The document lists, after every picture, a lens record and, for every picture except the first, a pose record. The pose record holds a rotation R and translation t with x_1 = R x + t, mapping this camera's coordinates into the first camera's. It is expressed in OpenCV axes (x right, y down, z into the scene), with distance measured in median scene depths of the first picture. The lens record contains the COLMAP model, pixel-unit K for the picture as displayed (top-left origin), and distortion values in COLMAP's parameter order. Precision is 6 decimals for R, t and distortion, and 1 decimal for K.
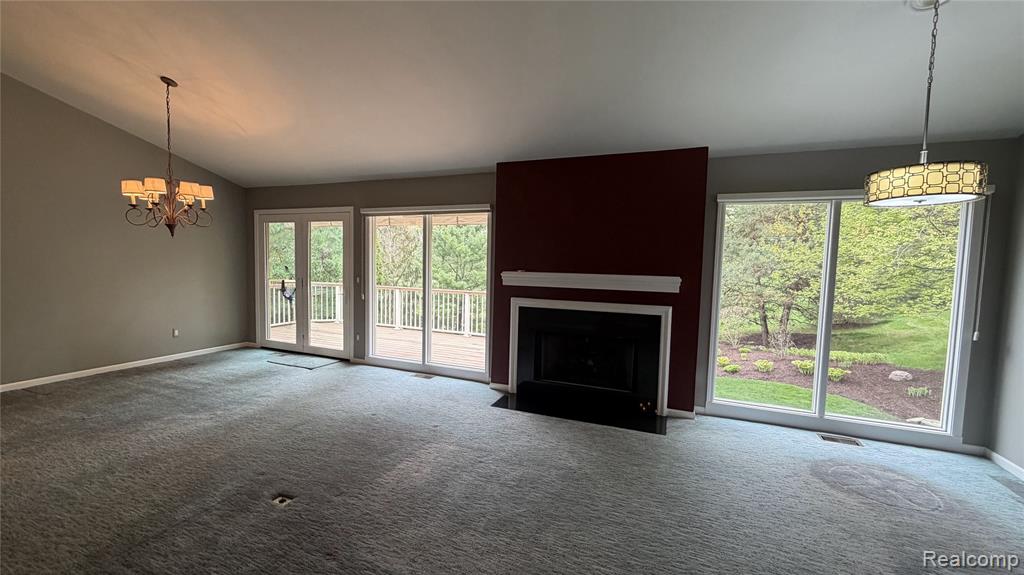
lens RADIAL K [[411.7, 0, 507.9], [0, 411.7, 288.3], [0, 0, 1]] dist [0.002450, 0.000210]
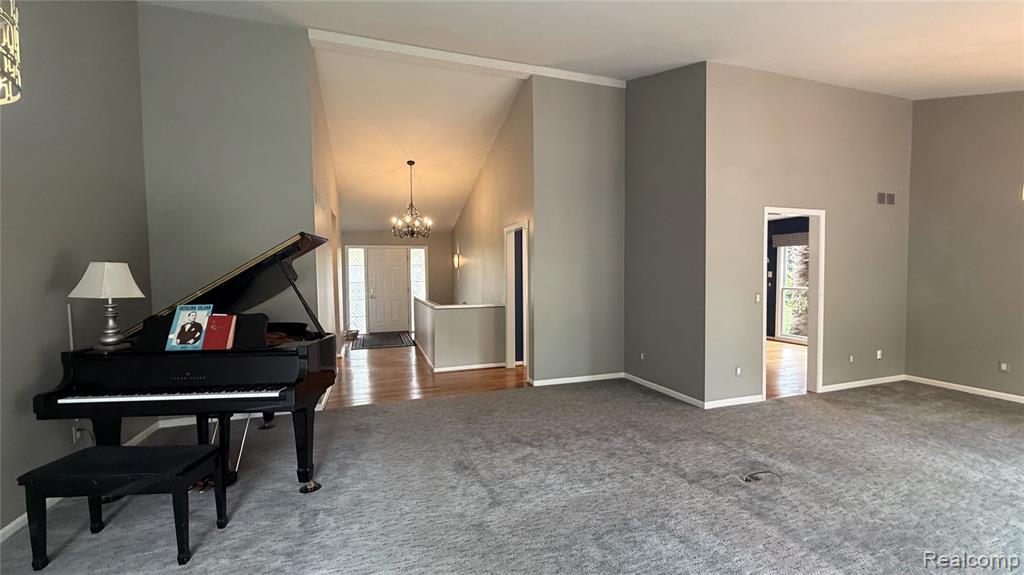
lens RADIAL K [[411.7, 0, 507.9], [0, 411.7, 288.3], [0, 0, 1]] dist [0.002450, 0.000210]
pose [[-0.748754, 0.016124, -0.662652, 0.554624], [-0.048773, 0.995654, 0.079337, -0.074521], [0.661052, 0.091724, -0.744713, 0.996611]]
